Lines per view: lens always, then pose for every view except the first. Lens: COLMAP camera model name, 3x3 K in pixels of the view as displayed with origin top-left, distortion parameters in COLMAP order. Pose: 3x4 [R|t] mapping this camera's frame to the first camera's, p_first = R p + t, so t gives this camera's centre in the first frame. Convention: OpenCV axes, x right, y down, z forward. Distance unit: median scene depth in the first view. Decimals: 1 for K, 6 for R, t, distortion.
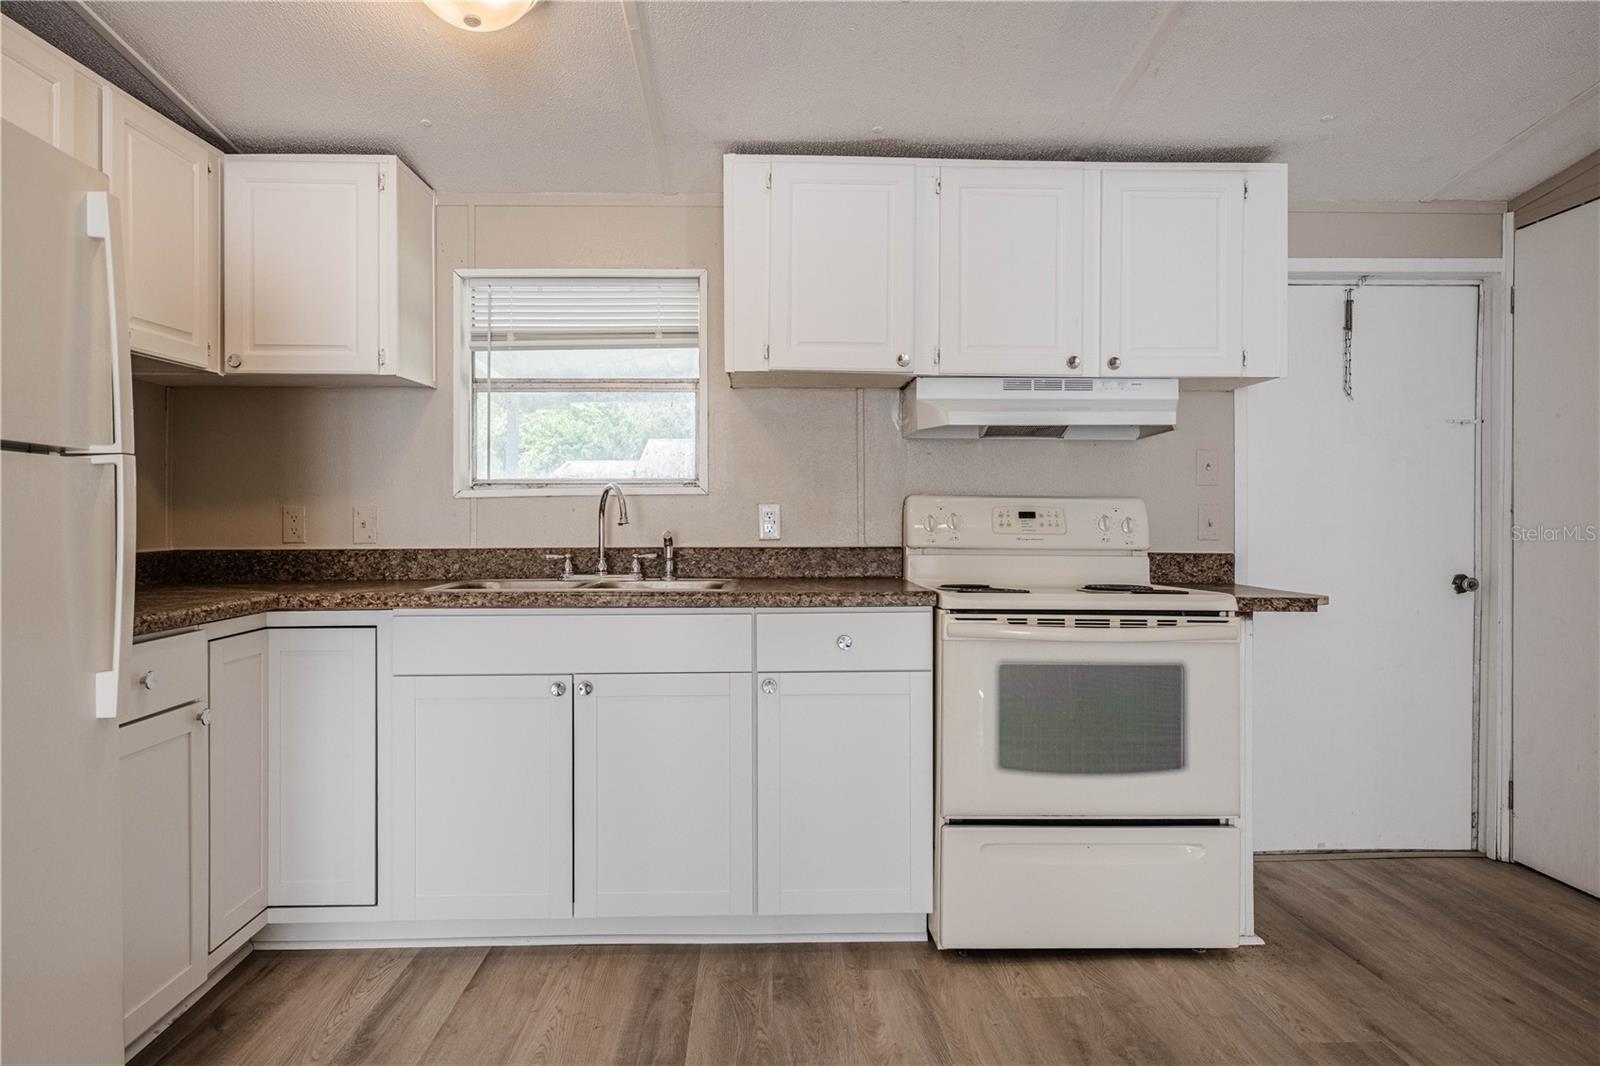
lens RADIAL K [[992.6, 0, 798.4], [0, 992.6, 518.0], [0, 0, 1]] dist [-0.001794, -0.000079]
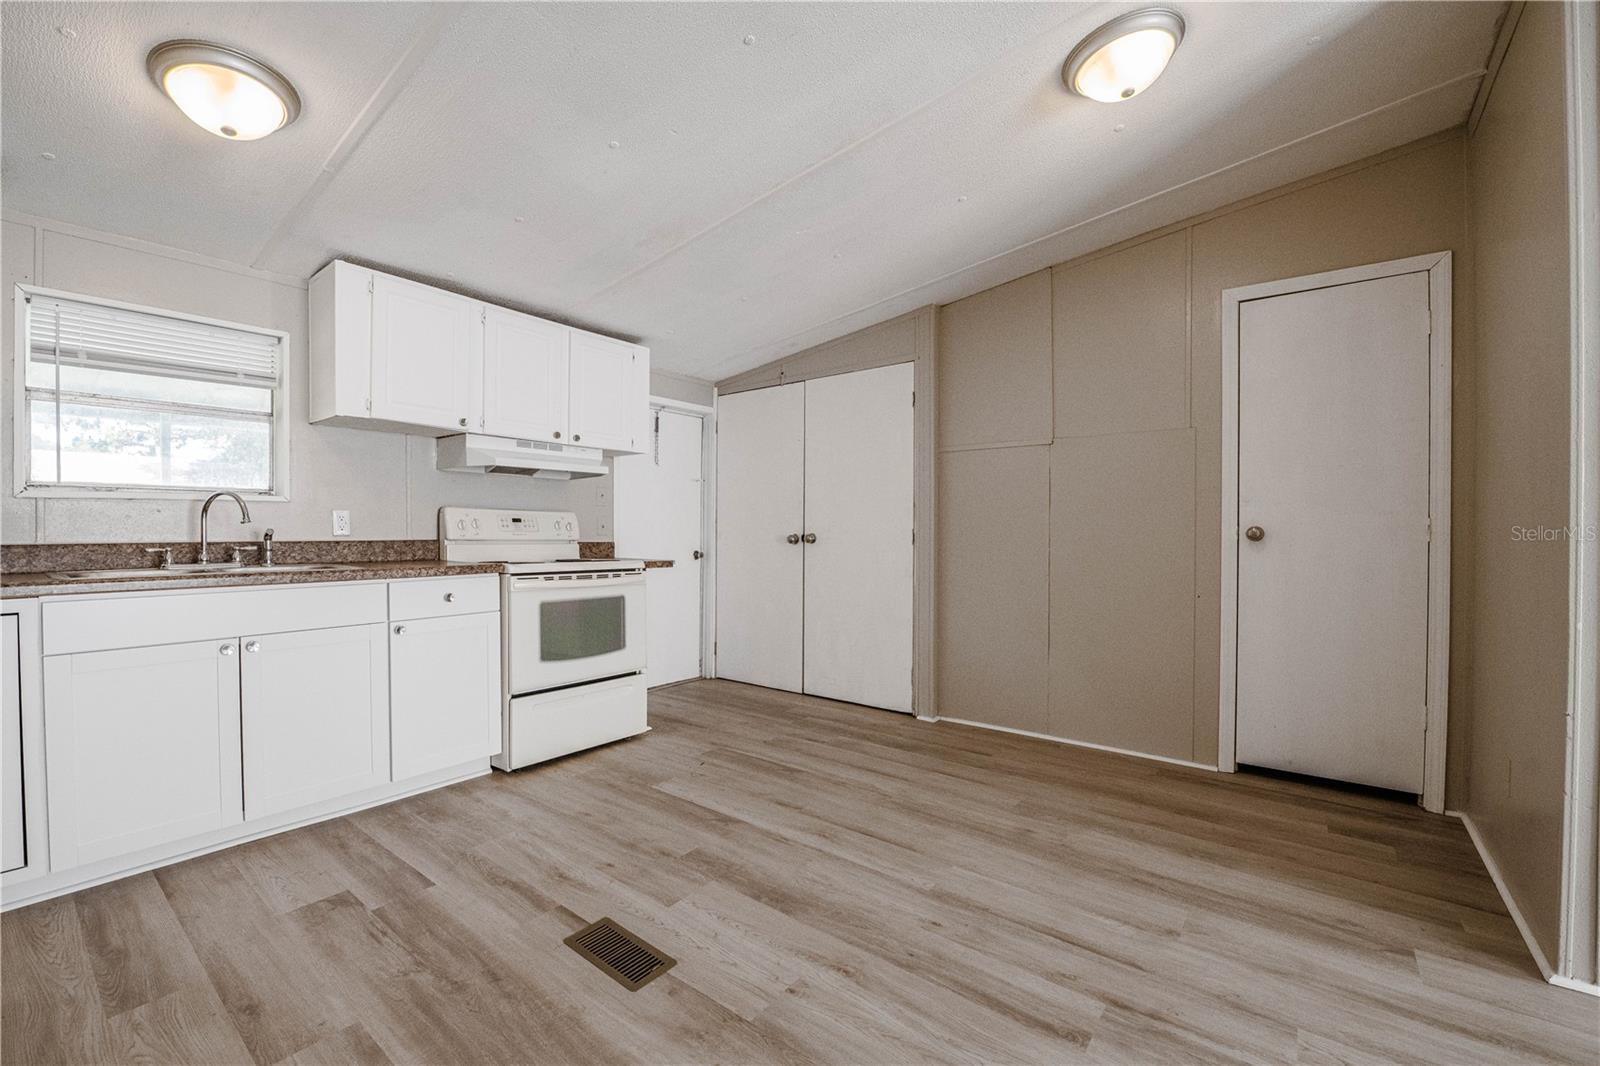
lens RADIAL K [[657.8, 0, 764.8], [0, 657.8, 538.5], [0, 0, 1]] dist [-0.020010, -0.000574]
pose [[0.658206, -0.007037, 0.752805, -0.351588], [-0.004390, 0.999903, 0.013185, 0.012100], [-0.752825, -0.011984, 0.658111, -0.063663]]
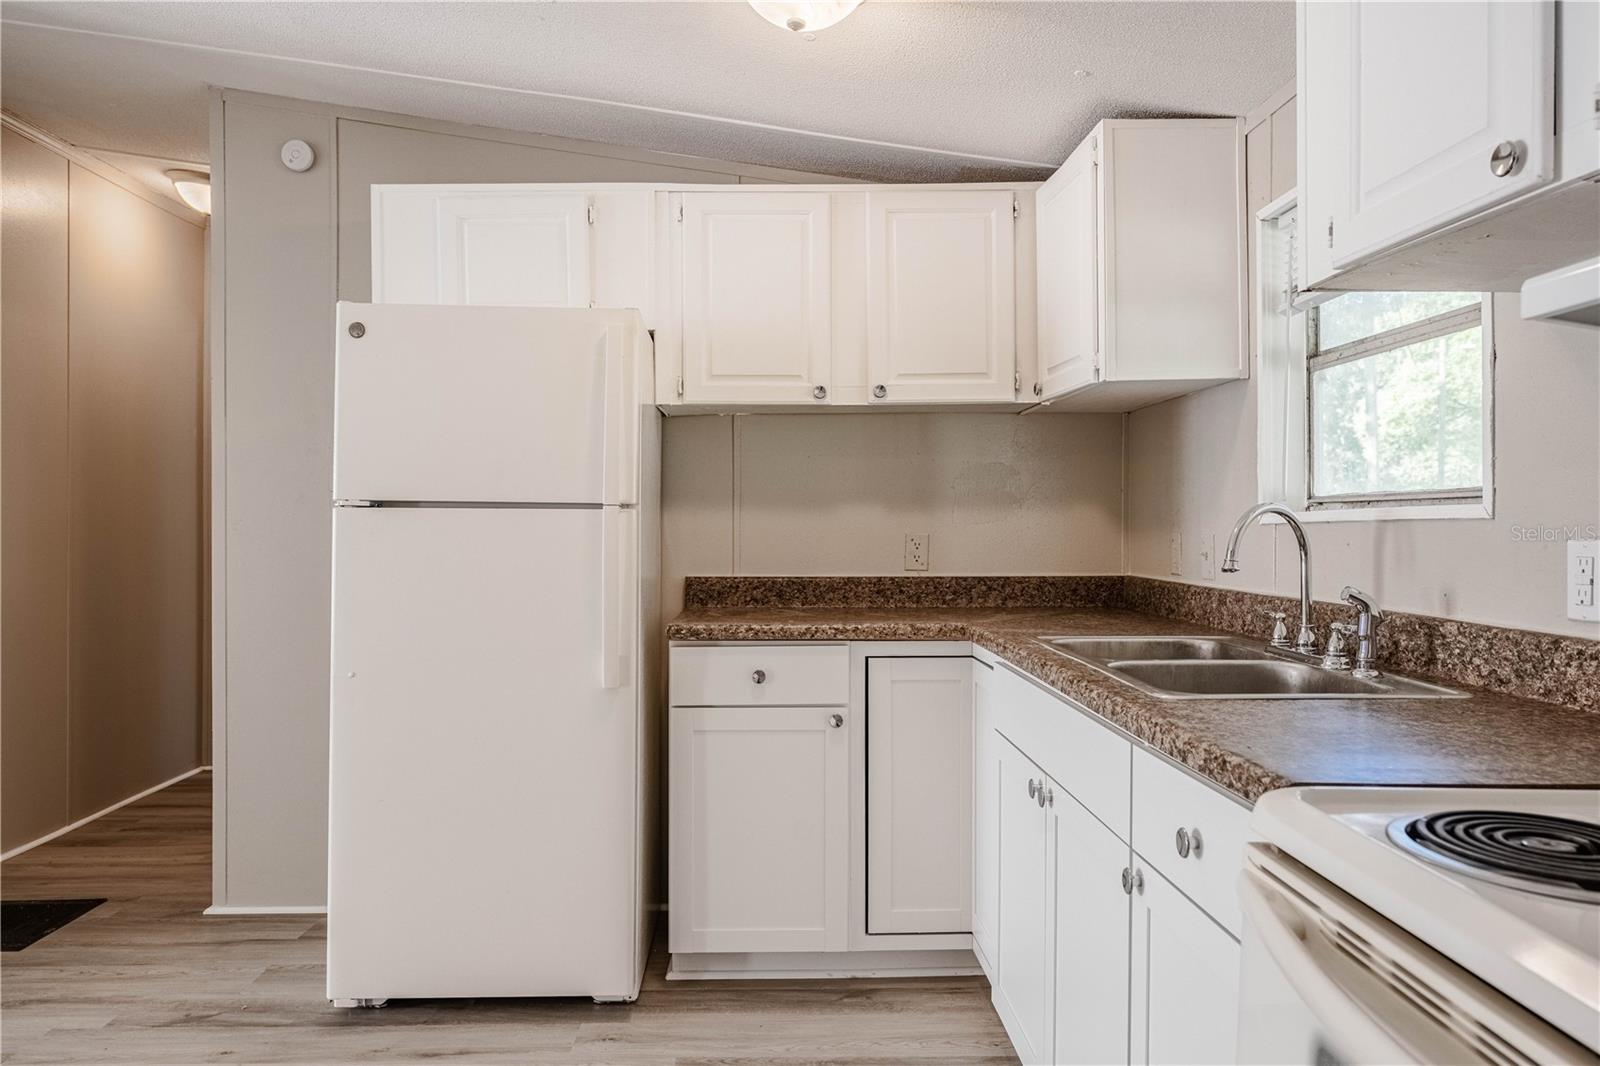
lens RADIAL K [[1083.7, 0, 773.3], [0, 1083.7, 523.5], [0, 0, 1]] dist [0.002042, 0.000298]
pose [[-0.015082, 0.002951, -0.999882, 0.484746], [-0.000752, 0.999995, 0.002963, -0.023909], [0.999886, 0.000796, -0.015080, 0.690787]]
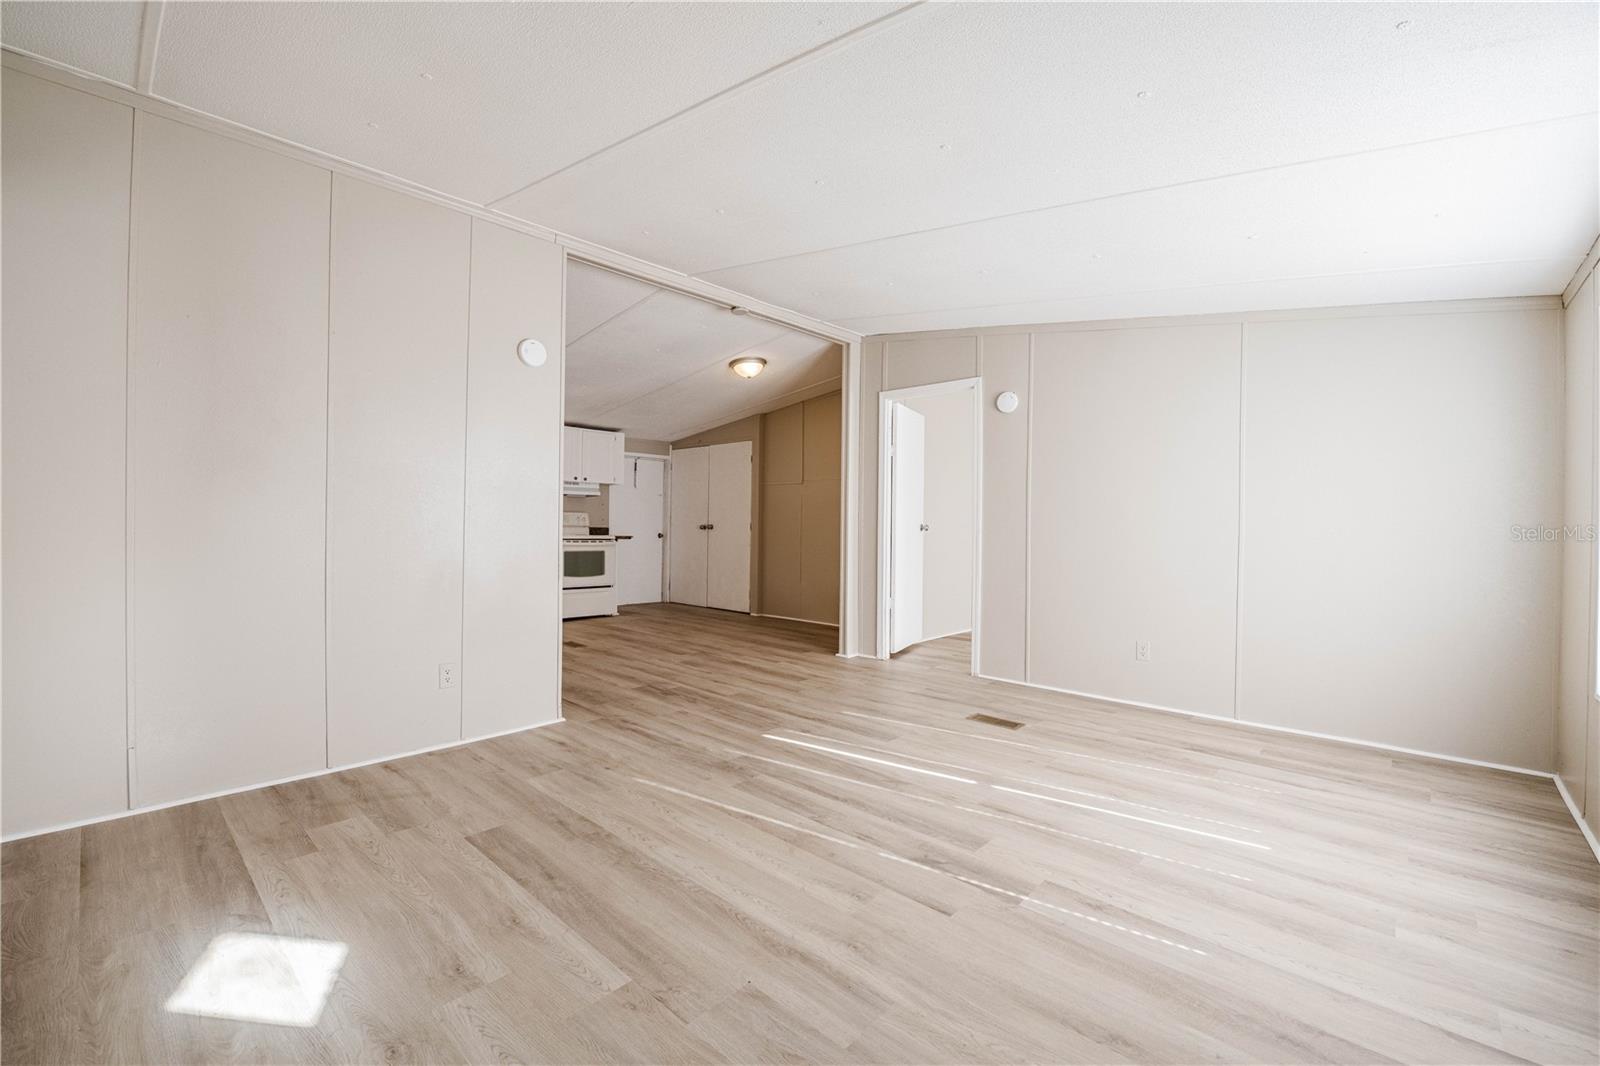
lens RADIAL K [[656.2, 0, 824.2], [0, 656.2, 530.8], [0, 0, 1]] dist [-0.014784, -0.000233]
pose [[0.683680, 0.001467, 0.729780, -0.909210], [-0.013277, 0.999857, 0.010428, 0.012174], [-0.729661, -0.016818, 0.683602, -1.449901]]
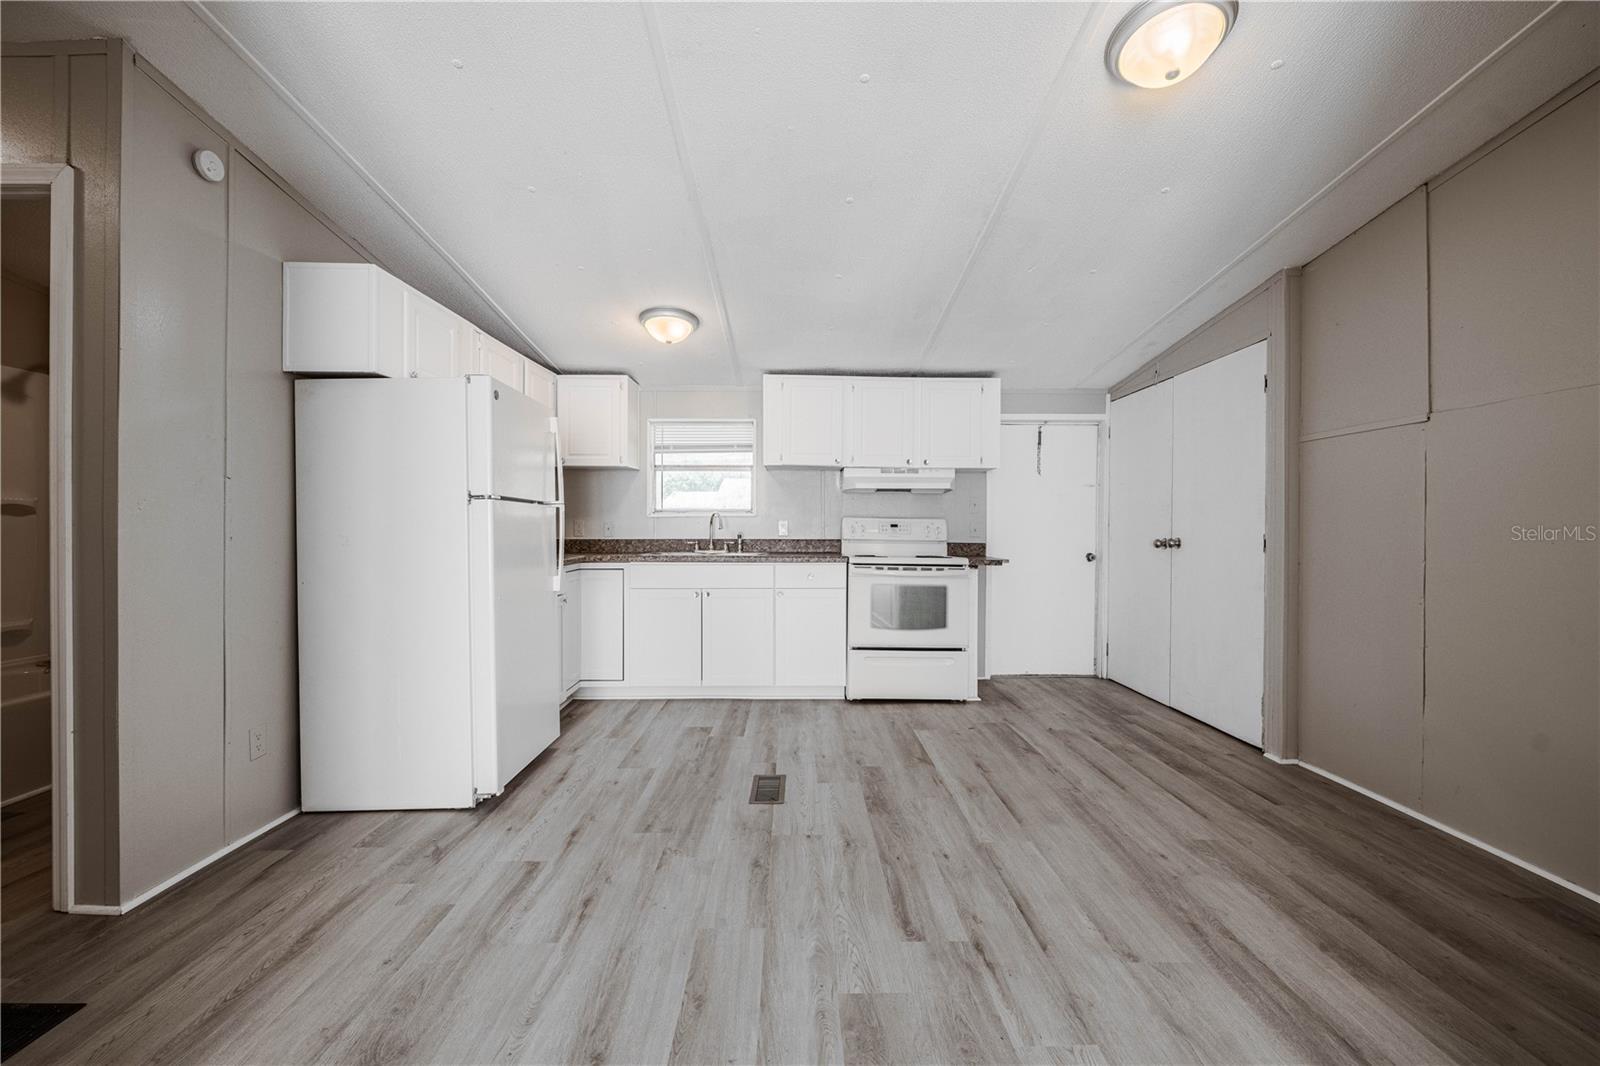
lens RADIAL K [[640.0, 0, 809.7], [0, 640.0, 528.8], [0, 0, 1]] dist [-0.010698, -0.000230]
pose [[0.999914, 0.004566, -0.012288, 0.054068], [-0.004537, 0.999987, 0.002378, 0.001439], [0.012298, -0.002322, 0.999922, -0.516283]]
